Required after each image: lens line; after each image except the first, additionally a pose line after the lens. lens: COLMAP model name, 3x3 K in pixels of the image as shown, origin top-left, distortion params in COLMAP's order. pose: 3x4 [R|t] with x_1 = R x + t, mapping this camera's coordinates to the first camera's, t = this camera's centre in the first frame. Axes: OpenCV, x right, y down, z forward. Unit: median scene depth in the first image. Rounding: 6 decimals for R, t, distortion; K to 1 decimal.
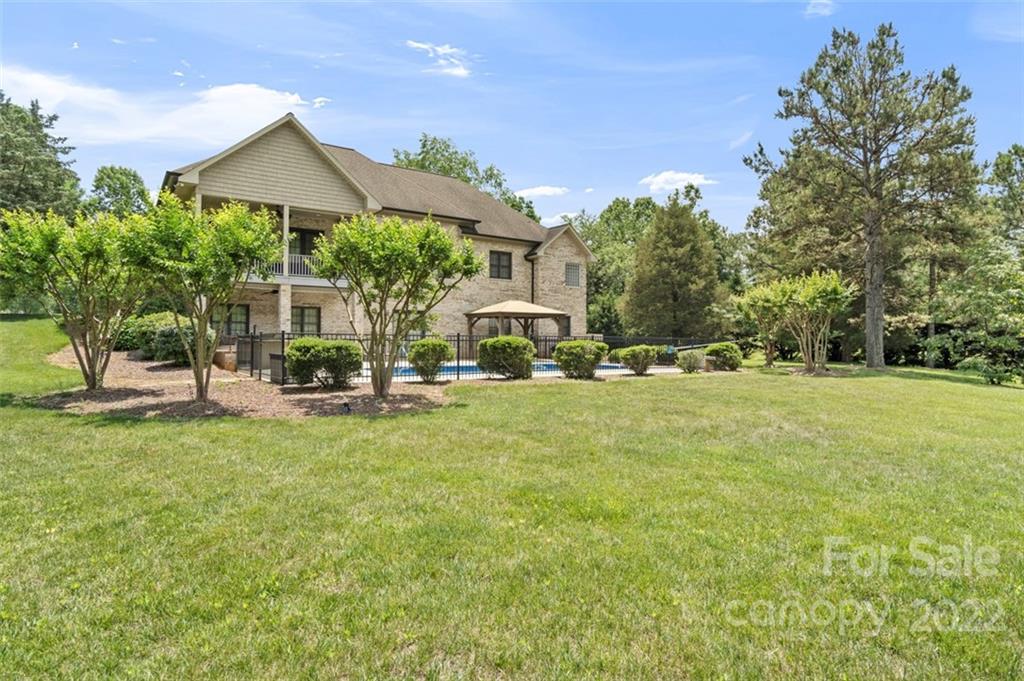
lens RADIAL K [[546.4, 0, 505.1], [0, 546.4, 342.0], [0, 0, 1]] dist [-0.006967, 0.001301]
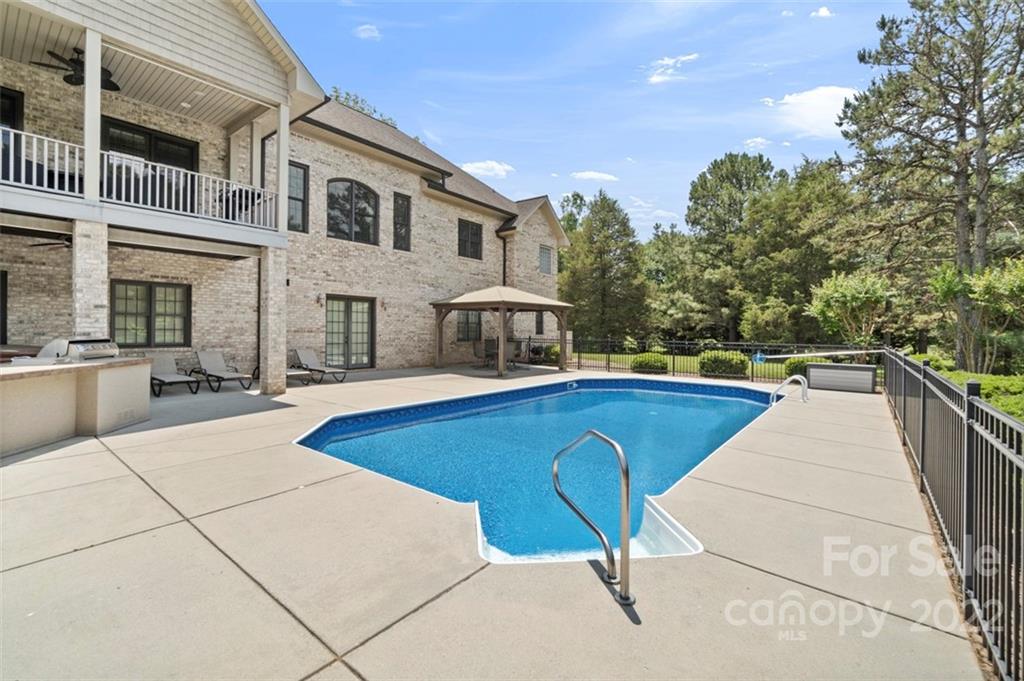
lens RADIAL K [[445.3, 0, 511.2], [0, 445.3, 334.3], [0, 0, 1]] dist [-0.009094, 0.001818]
pose [[0.955803, 0.000762, 0.294007, -0.132234], [-0.003323, 0.999961, 0.008212, -0.015874], [-0.293989, -0.008825, 0.955768, 0.393937]]
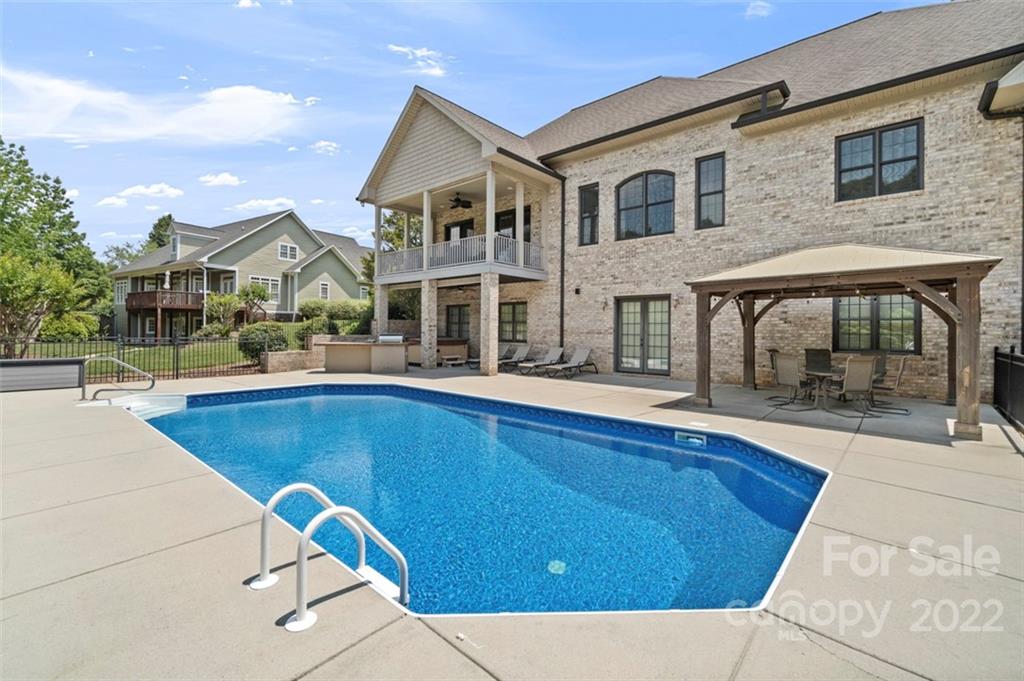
lens RADIAL K [[445.3, 0, 506.6], [0, 445.3, 338.0], [0, 0, 1]] dist [-0.009094, 0.001818]
pose [[0.238512, 0.012676, -0.971057, 0.237378], [-0.007749, 0.999908, 0.011149, -0.013726], [0.971109, 0.004865, 0.238588, 0.653202]]
